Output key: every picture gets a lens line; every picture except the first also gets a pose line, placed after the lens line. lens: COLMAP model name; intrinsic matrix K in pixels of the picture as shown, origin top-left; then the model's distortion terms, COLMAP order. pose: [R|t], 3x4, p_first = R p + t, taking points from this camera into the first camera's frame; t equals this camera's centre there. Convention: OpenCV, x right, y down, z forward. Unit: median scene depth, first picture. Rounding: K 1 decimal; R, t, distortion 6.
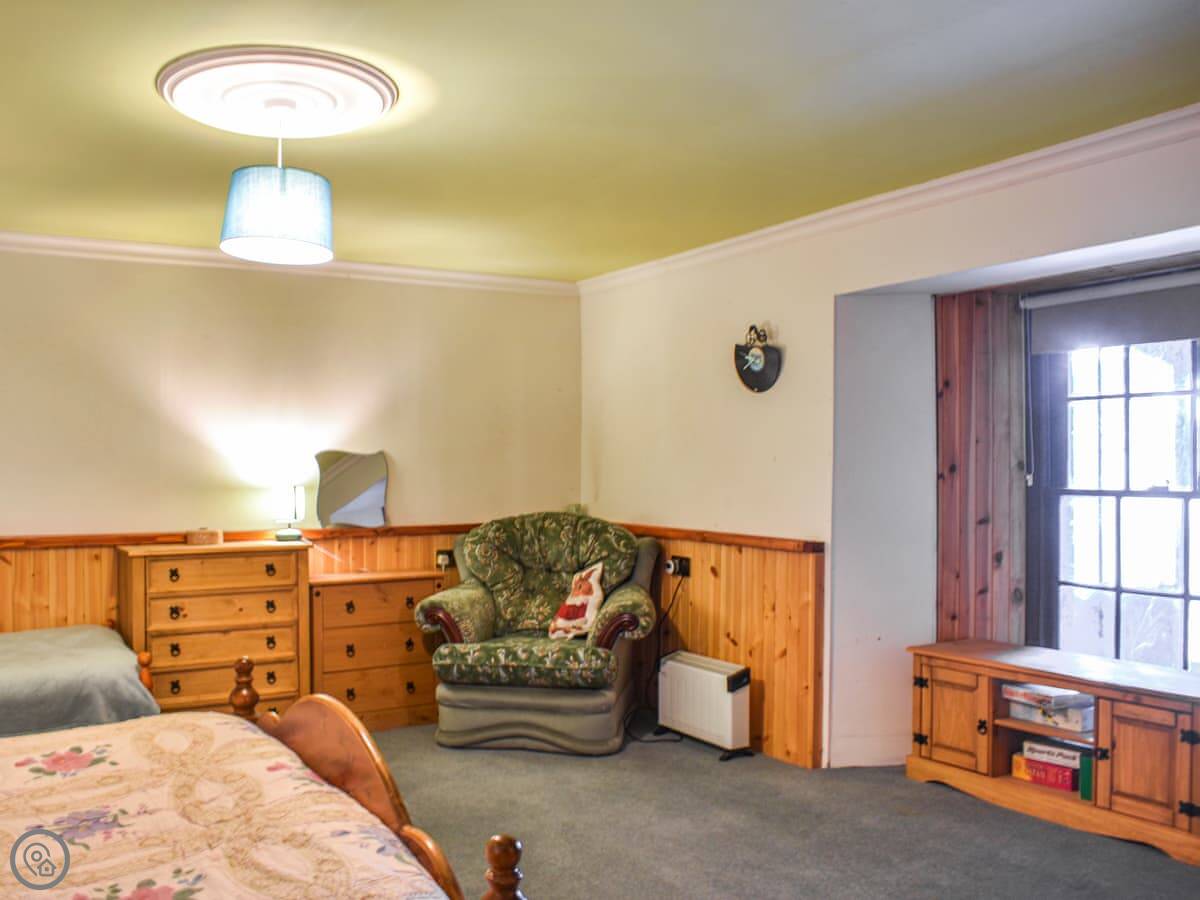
lens RADIAL K [[1105.0, 0, 599.5], [0, 1105.0, 448.5], [0, 0, 1]] dist [-0.066328, -0.007489]
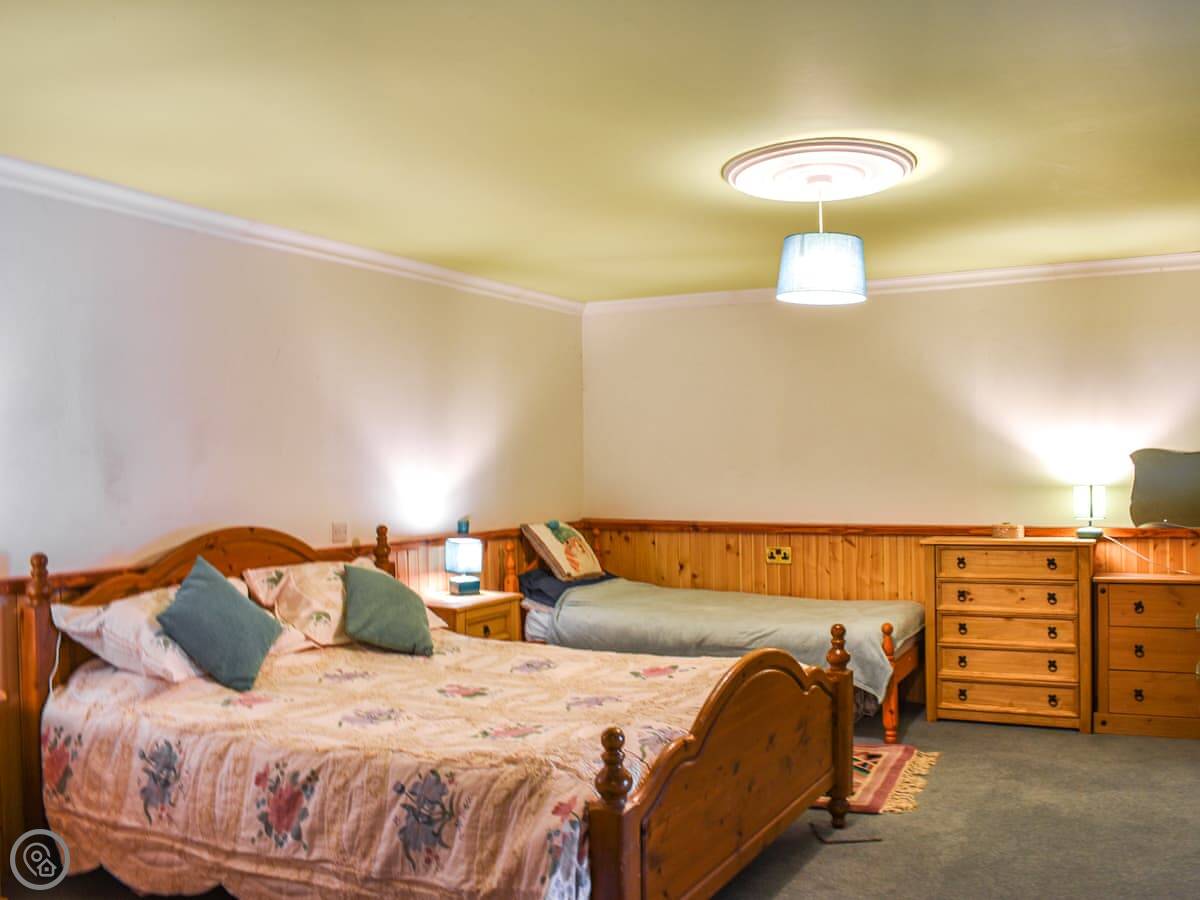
lens RADIAL K [[1105.0, 0, 605.7], [0, 1105.0, 454.4], [0, 0, 1]] dist [-0.066328, -0.007489]
pose [[0.553726, -0.013939, -0.832582, 0.341596], [0.020835, 0.999779, -0.002882, -0.001369], [0.832438, -0.015751, 0.553894, 0.058927]]
